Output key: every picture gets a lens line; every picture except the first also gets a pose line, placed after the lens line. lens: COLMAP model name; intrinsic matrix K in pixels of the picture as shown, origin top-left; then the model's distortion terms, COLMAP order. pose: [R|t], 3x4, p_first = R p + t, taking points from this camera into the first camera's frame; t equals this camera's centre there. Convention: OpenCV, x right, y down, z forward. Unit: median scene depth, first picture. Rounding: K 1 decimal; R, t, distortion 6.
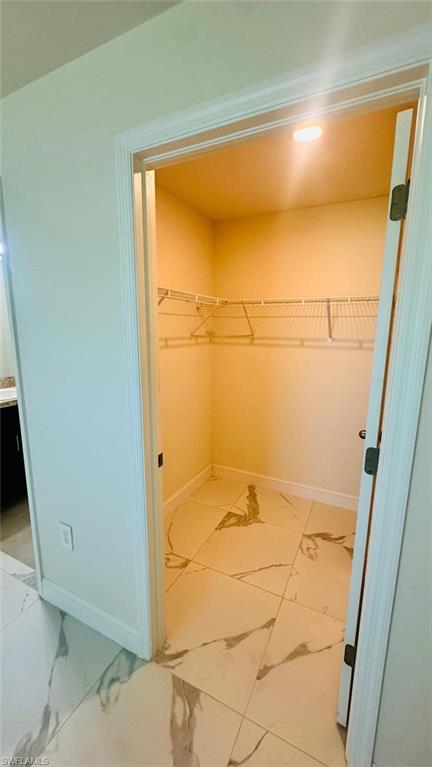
lens RADIAL K [[303.7, 0, 216.1], [0, 303.7, 385.7], [0, 0, 1]] dist [-0.007825, 0.002121]
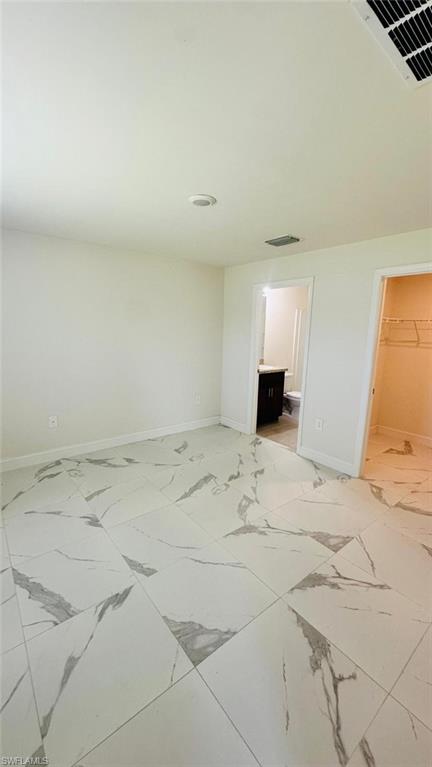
lens RADIAL K [[303.7, 0, 215.1], [0, 303.7, 384.5], [0, 0, 1]] dist [-0.007825, 0.002121]
pose [[0.904357, 0.092683, -0.416590, -0.165126], [-0.094964, 0.995363, 0.015296, 0.136630], [0.416076, 0.025728, 0.908966, -0.874777]]
